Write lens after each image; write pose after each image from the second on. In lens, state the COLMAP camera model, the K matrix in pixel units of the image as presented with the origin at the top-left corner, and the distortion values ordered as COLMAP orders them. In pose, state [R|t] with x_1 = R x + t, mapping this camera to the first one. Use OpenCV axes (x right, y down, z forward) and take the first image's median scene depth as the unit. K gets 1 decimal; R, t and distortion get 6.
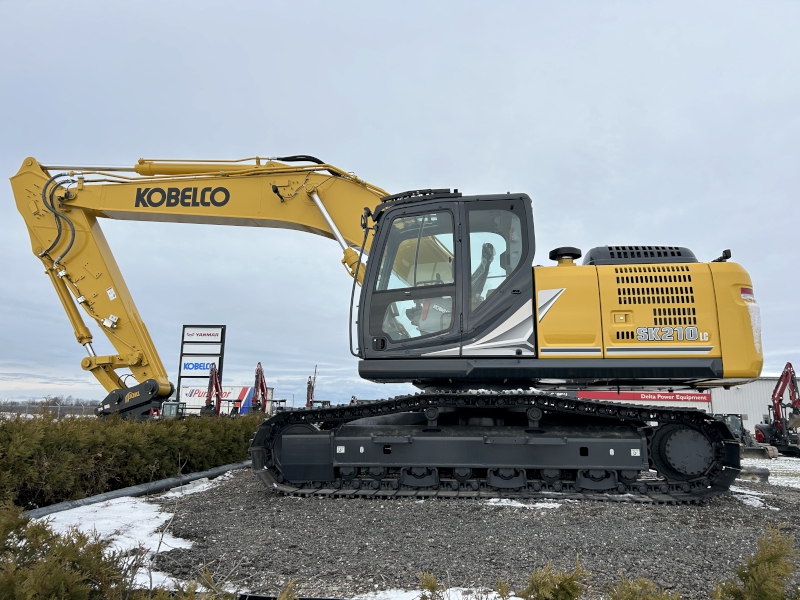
lens RADIAL K [[601.3, 0, 403.6], [0, 601.3, 297.8], [0, 0, 1]] dist [0.030592, -0.002922]
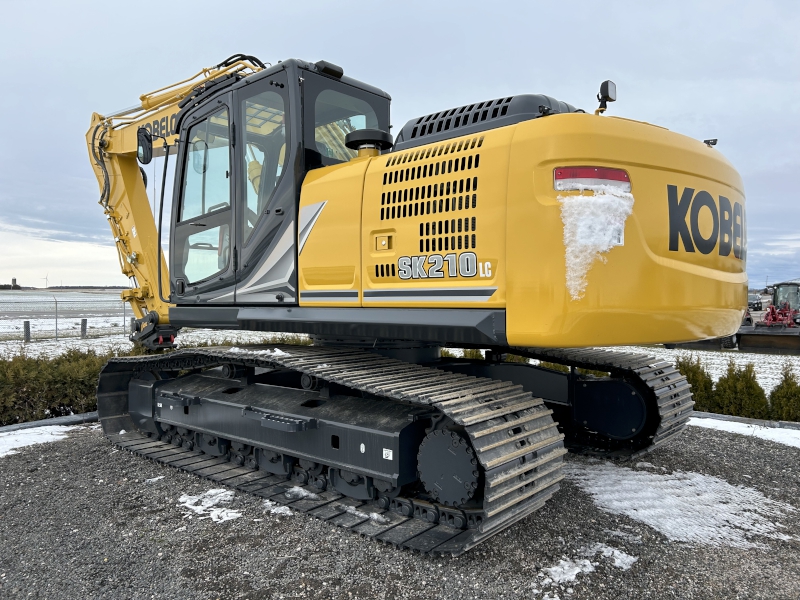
lens RADIAL K [[601.3, 0, 399.1], [0, 601.3, 298.3], [0, 0, 1]] dist [0.030592, -0.002922]
pose [[0.821251, -0.010839, -0.570464, 0.555848], [0.125694, 0.978693, 0.162358, -0.006488], [0.556549, -0.205040, 0.805116, 0.384284]]
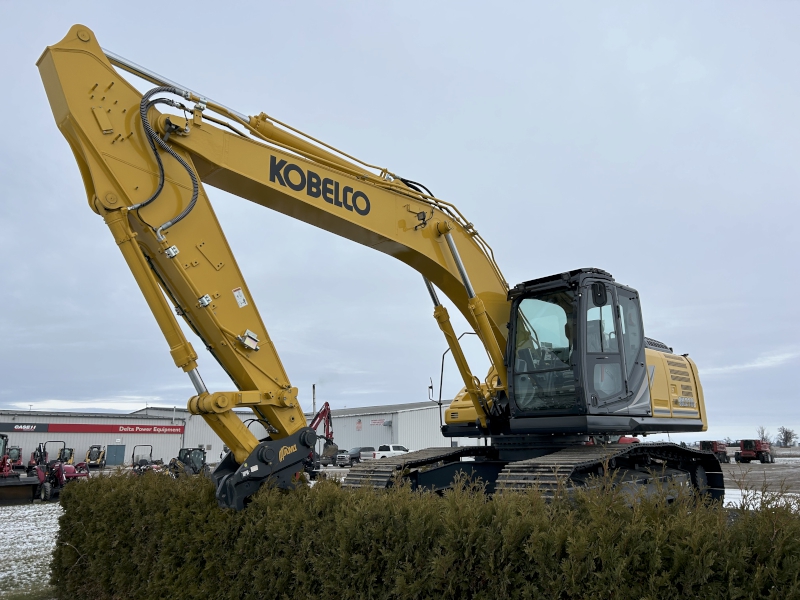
lens RADIAL K [[601.3, 0, 402.2], [0, 601.3, 299.3], [0, 0, 1]] dist [0.030592, -0.002922]
pose [[0.611019, 0.164775, 0.774277, -0.939010], [-0.129496, 0.985727, -0.107582, 0.046134], [-0.780952, -0.034531, 0.623636, 0.465001]]
